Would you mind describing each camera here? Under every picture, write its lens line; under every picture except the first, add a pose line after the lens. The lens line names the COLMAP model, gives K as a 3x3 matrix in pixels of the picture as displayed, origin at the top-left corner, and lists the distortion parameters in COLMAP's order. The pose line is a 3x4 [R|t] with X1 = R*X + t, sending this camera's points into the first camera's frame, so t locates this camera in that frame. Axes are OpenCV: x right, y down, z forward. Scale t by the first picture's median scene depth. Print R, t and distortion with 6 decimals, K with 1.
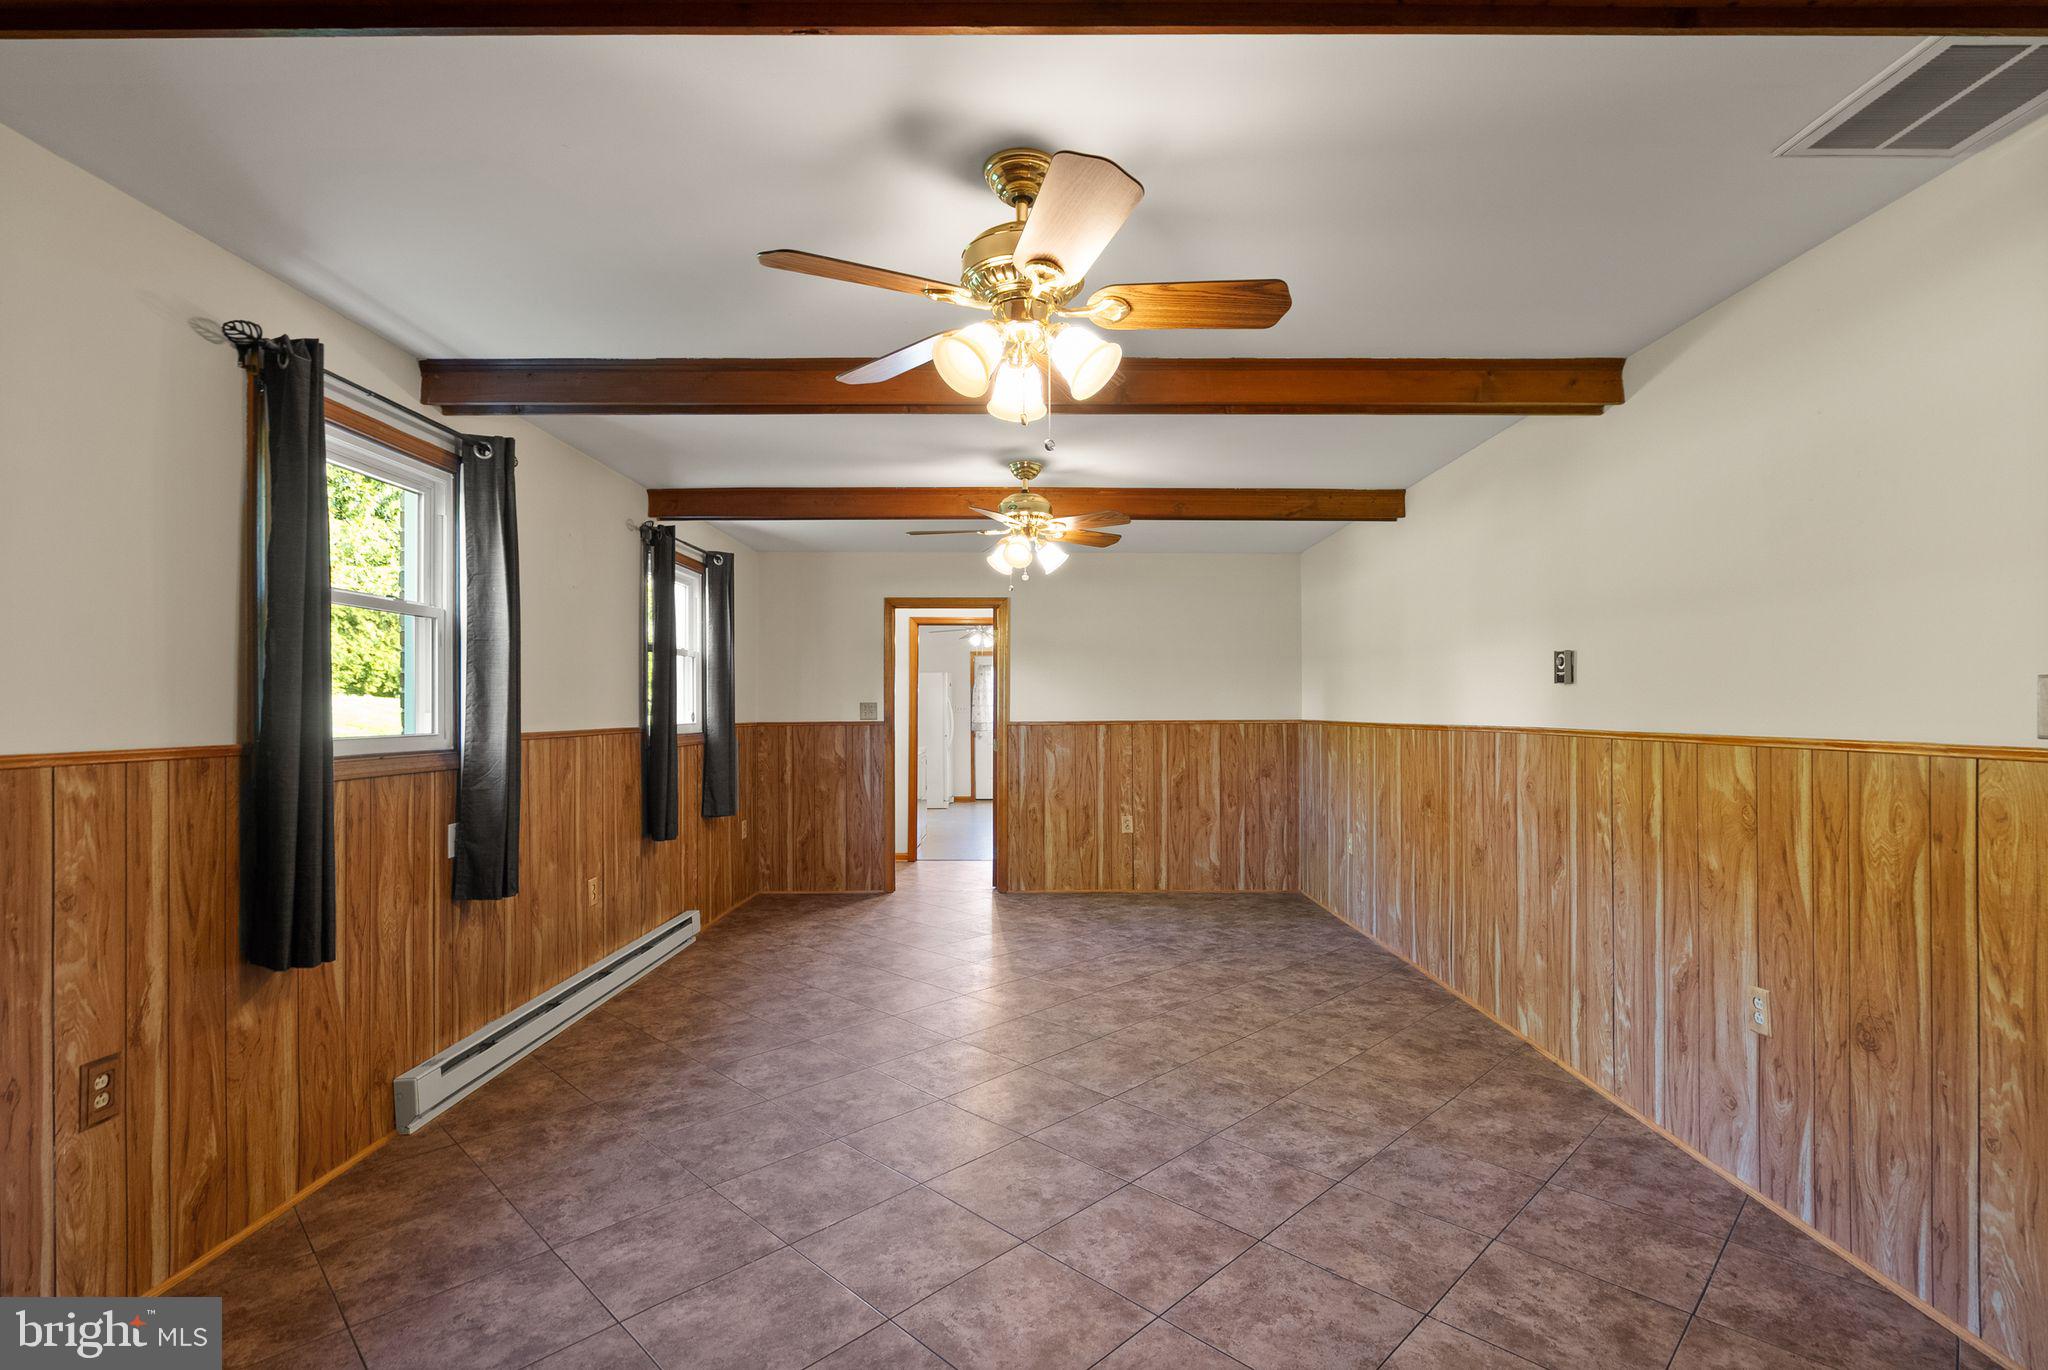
lens RADIAL K [[954.8, 0, 1025.1], [0, 954.8, 702.7], [0, 0, 1]] dist [0.001475, 0.000452]
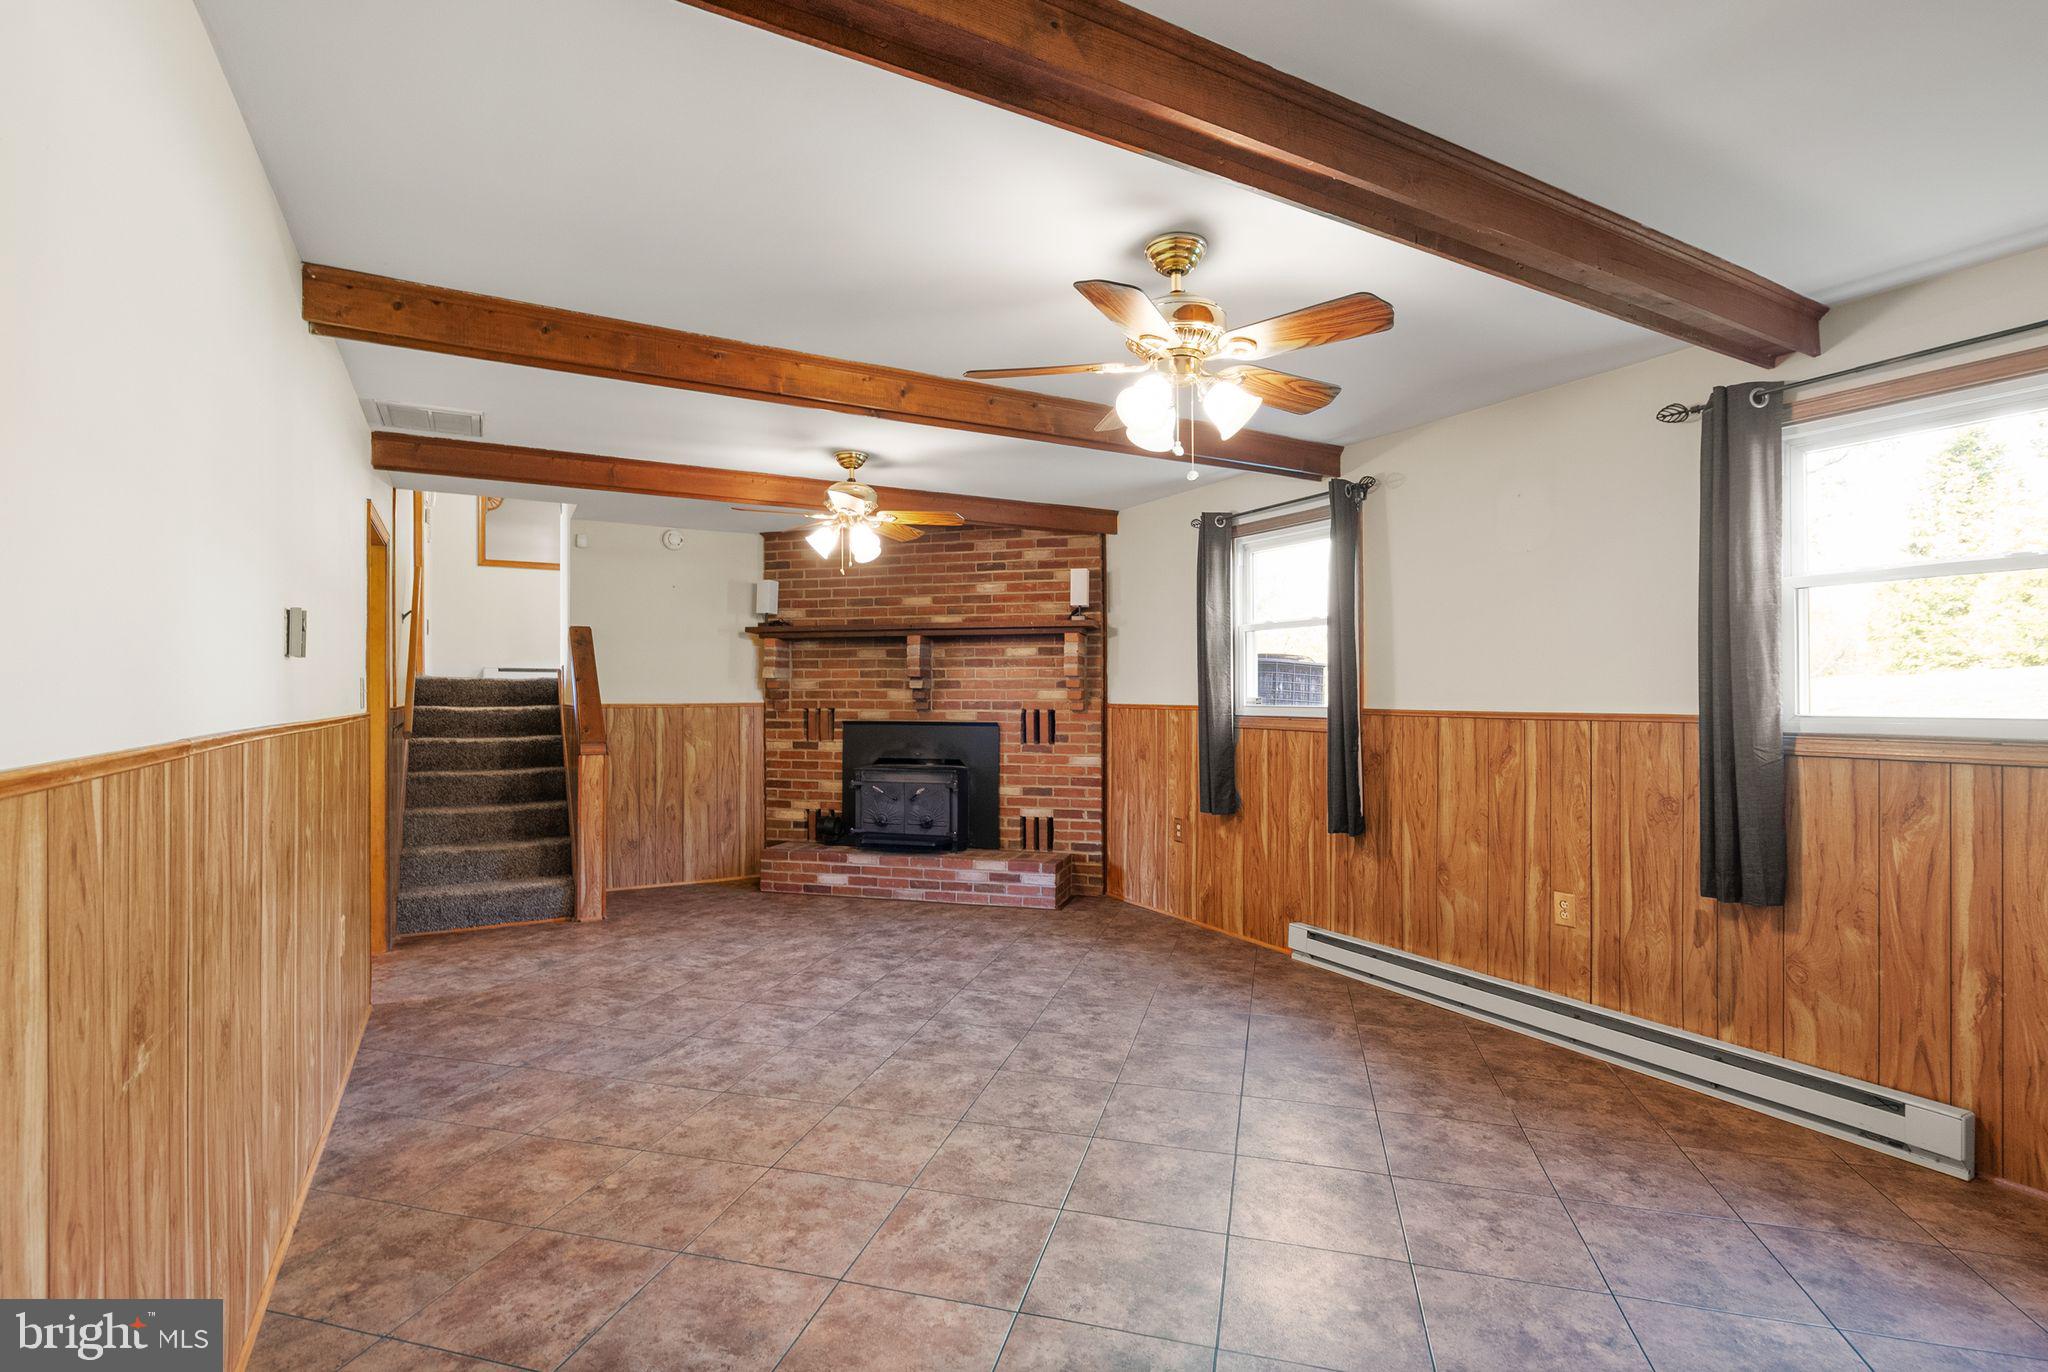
lens RADIAL K [[954.8, 0, 1023.2], [0, 954.8, 687.3], [0, 0, 1]] dist [0.001475, 0.000452]
pose [[-0.866226, 0.002350, -0.499647, 0.516954], [0.008840, 0.999905, -0.010621, 0.016331], [0.499574, -0.013617, -0.866164, 2.105984]]
